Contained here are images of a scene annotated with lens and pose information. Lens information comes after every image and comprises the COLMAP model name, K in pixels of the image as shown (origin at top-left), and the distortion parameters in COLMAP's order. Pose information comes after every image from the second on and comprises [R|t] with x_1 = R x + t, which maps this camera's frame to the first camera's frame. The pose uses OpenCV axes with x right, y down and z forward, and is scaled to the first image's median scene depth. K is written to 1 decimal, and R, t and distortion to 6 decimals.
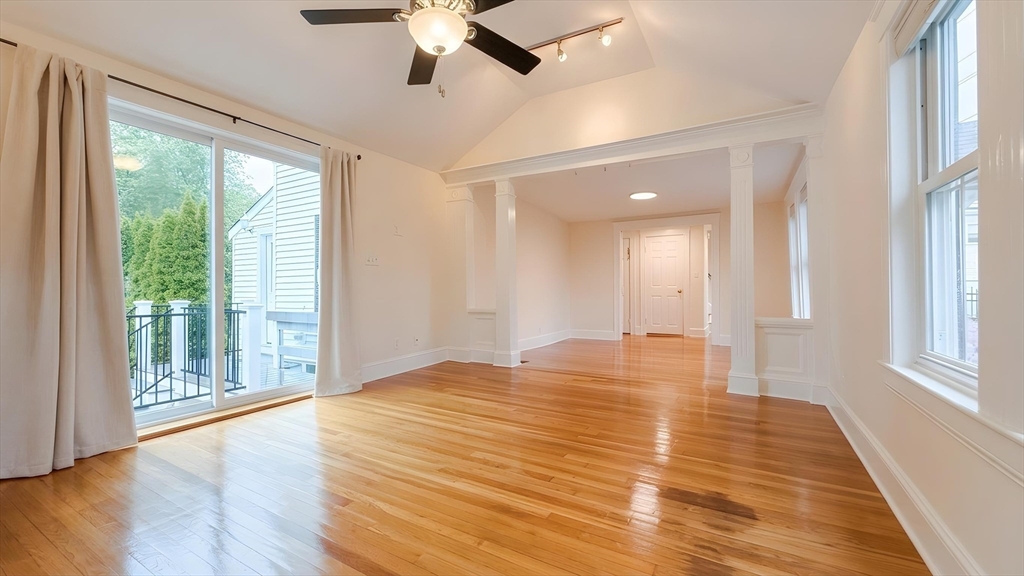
lens RADIAL K [[409.6, 0, 512.0], [0, 409.6, 289.3], [0, 0, 1]] dist [0.004602, 0.000472]
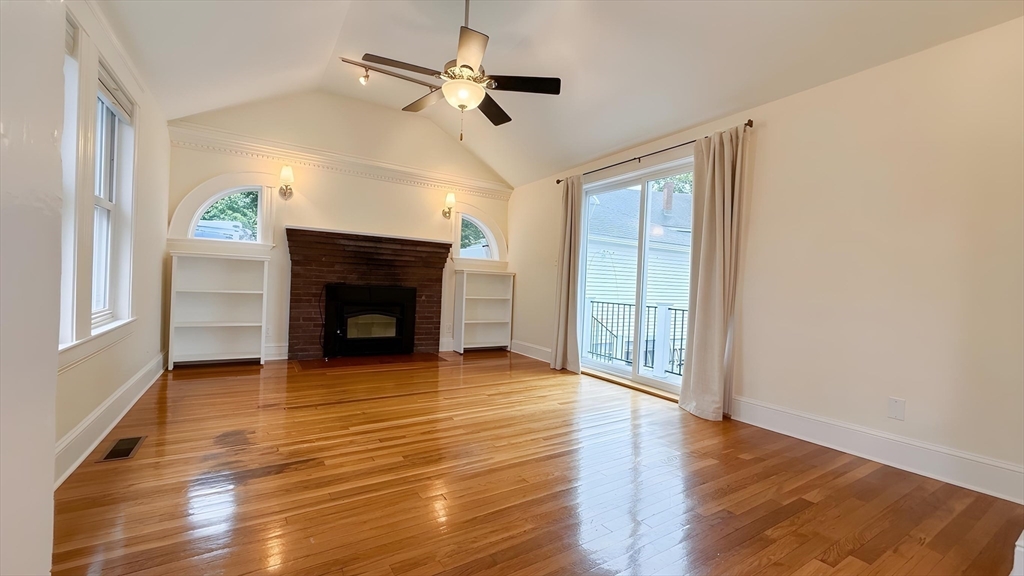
lens RADIAL K [[409.6, 0, 507.9], [0, 409.6, 285.2], [0, 0, 1]] dist [0.004602, 0.000472]
pose [[-0.452243, 0.001013, -0.891894, 0.821473], [-0.029443, 0.999437, 0.016065, -0.030697], [0.891409, 0.033525, -0.451958, 1.513170]]
